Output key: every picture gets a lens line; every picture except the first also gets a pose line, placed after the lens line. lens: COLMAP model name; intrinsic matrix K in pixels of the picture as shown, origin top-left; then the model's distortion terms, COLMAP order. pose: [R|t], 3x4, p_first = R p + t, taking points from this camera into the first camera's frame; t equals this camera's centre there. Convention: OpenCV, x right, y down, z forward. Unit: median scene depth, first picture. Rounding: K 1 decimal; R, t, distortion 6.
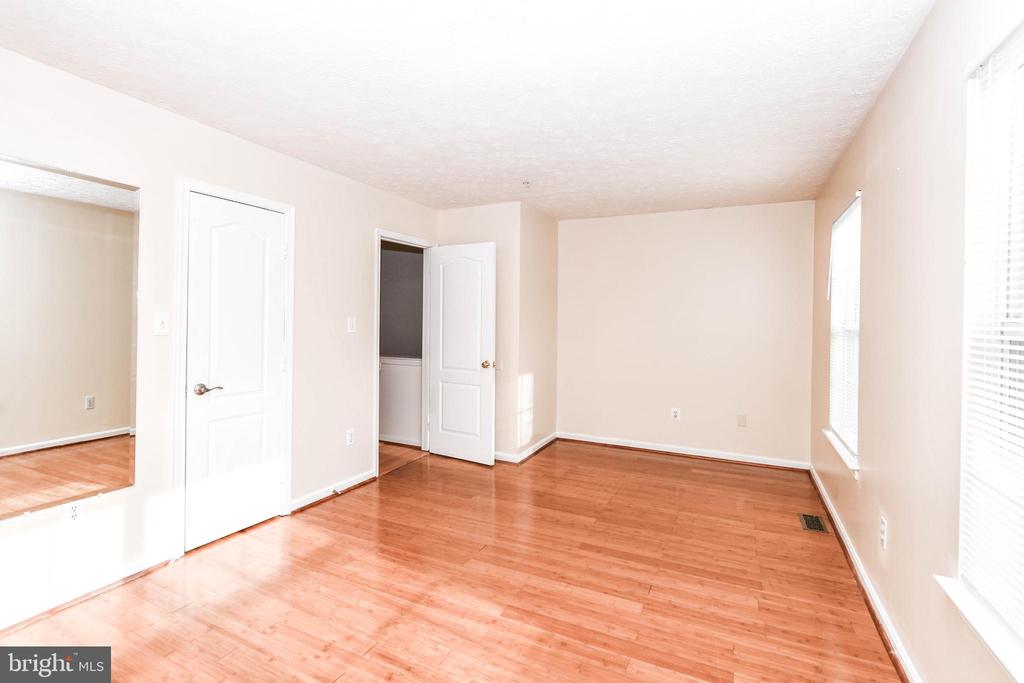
lens RADIAL K [[468.1, 0, 505.2], [0, 468.1, 323.8], [0, 0, 1]] dist [-0.000001, 0.000204]
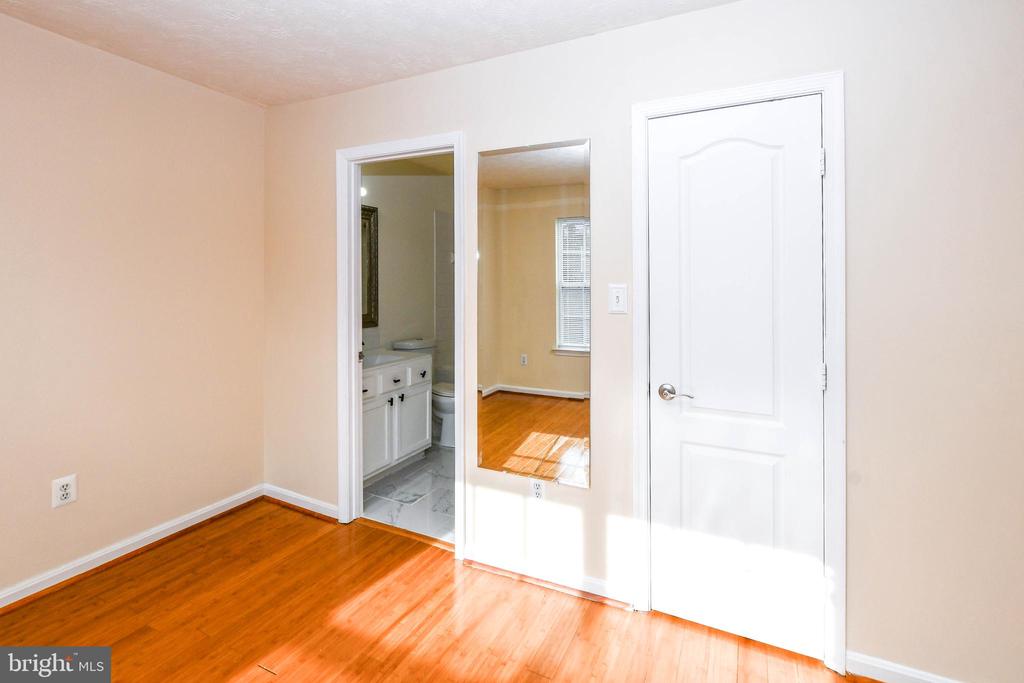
lens RADIAL K [[485.3, 0, 510.3], [0, 485.3, 283.7], [0, 0, 1]] dist [0.002092, 0.001172]
pose [[-0.003577, -0.015707, -0.999870, 0.089379], [-0.000096, 0.999877, -0.015707, -0.012072], [0.999994, 0.000040, -0.003578, 0.814487]]
